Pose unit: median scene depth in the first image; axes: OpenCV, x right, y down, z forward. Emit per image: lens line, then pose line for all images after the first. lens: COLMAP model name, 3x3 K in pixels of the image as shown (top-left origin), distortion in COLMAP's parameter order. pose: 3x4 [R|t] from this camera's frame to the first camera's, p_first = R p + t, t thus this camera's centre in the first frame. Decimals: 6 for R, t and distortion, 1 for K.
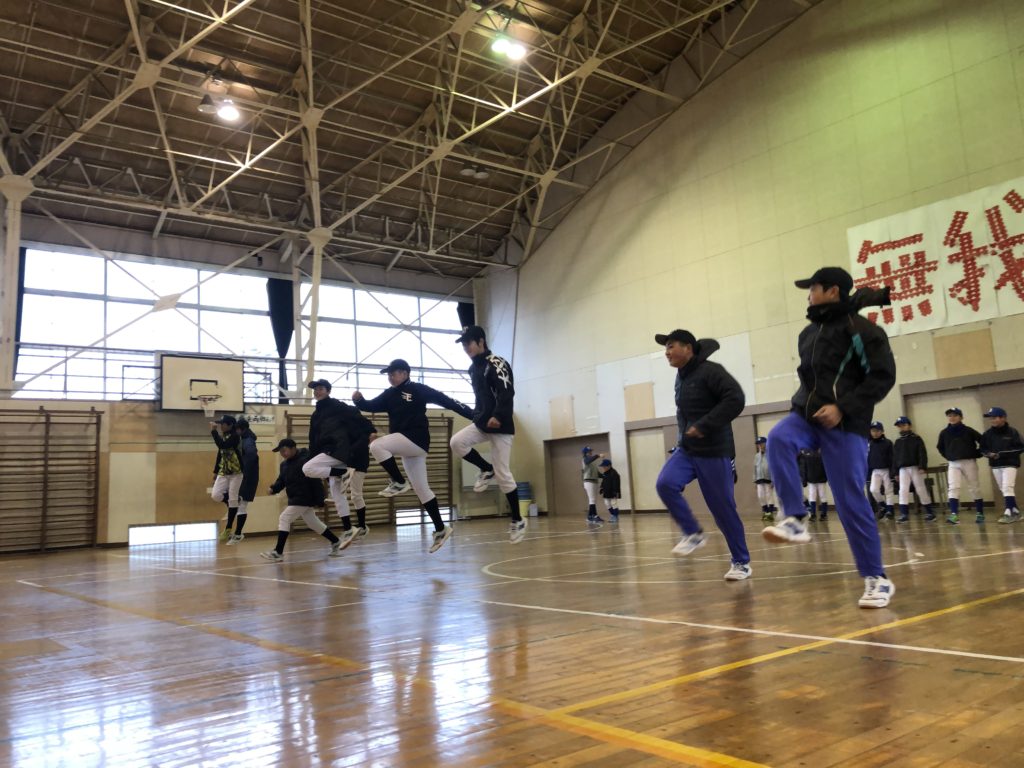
lens RADIAL K [[815.5, 0, 500.1], [0, 815.5, 381.8], [0, 0, 1]] dist [0.007278, -0.001809]
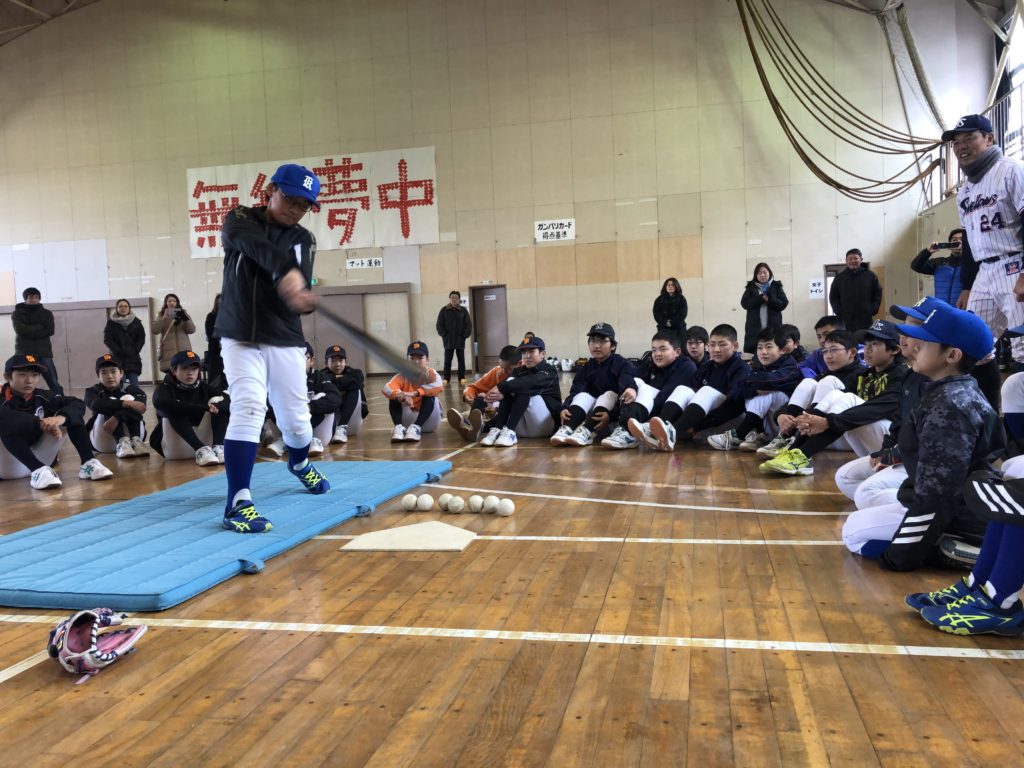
lens RADIAL K [[824.9, 0, 515.9], [0, 824.9, 383.0], [0, 0, 1]] dist [0.018906, -0.015539]
pose [[0.765510, -0.008927, 0.643362, -0.020703], [-0.086900, 0.989308, 0.117126, -0.049594], [-0.637529, -0.145570, 0.756549, -0.362580]]
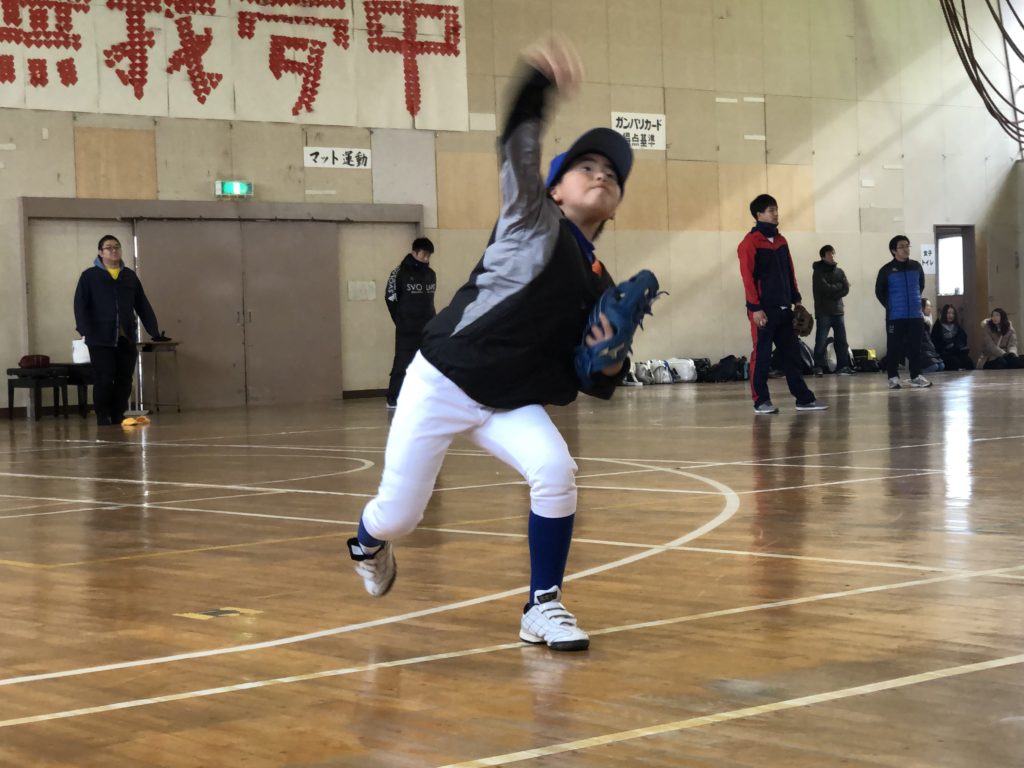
lens RADIAL K [[2047.0, 0, 512.0], [0, 2047.0, 384.0], [0, 0, 1]] dist [0.099011, 0.359345]
pose [[-0.014575, 0.030591, 0.999426, -0.850225], [-0.101531, 0.994320, -0.031915, 0.130550], [-0.994726, -0.101938, -0.011386, 0.613638]]
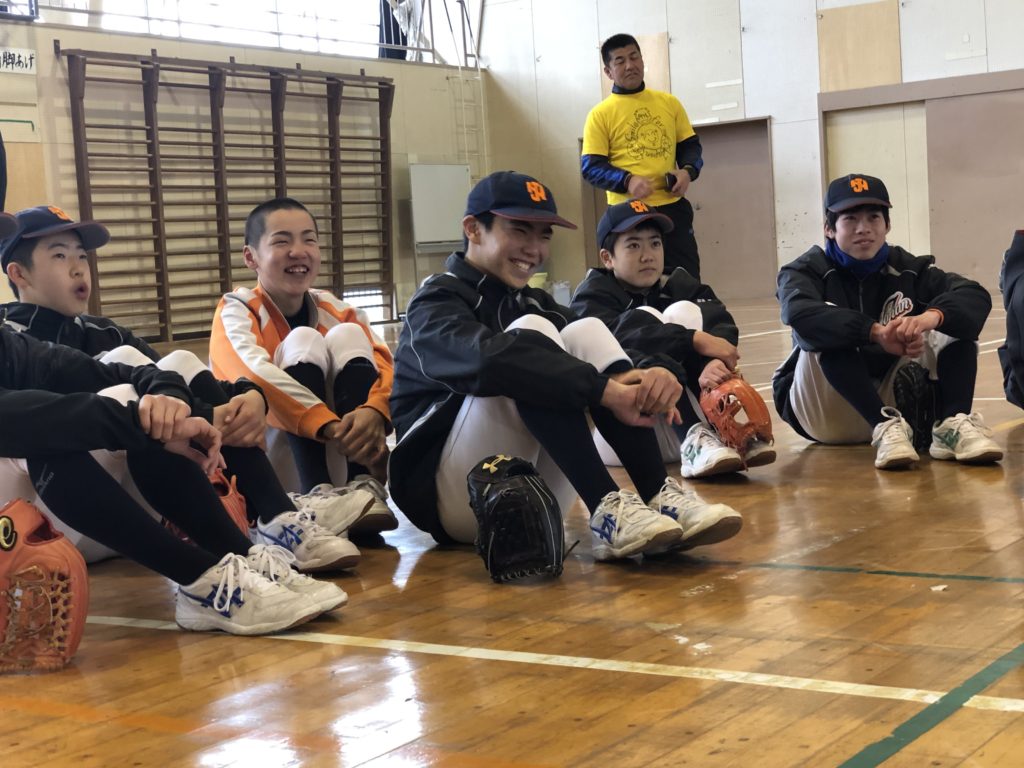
lens RADIAL K [[1737.2, 0, 491.0], [0, 1737.2, 383.6], [0, 0, 1]] dist [-0.016331, 1.016979]
pose [[0.954357, -0.027087, 0.297437, -0.386786], [-0.028407, 0.983132, 0.180679, 0.048204], [-0.297314, -0.180881, 0.937489, 0.157052]]
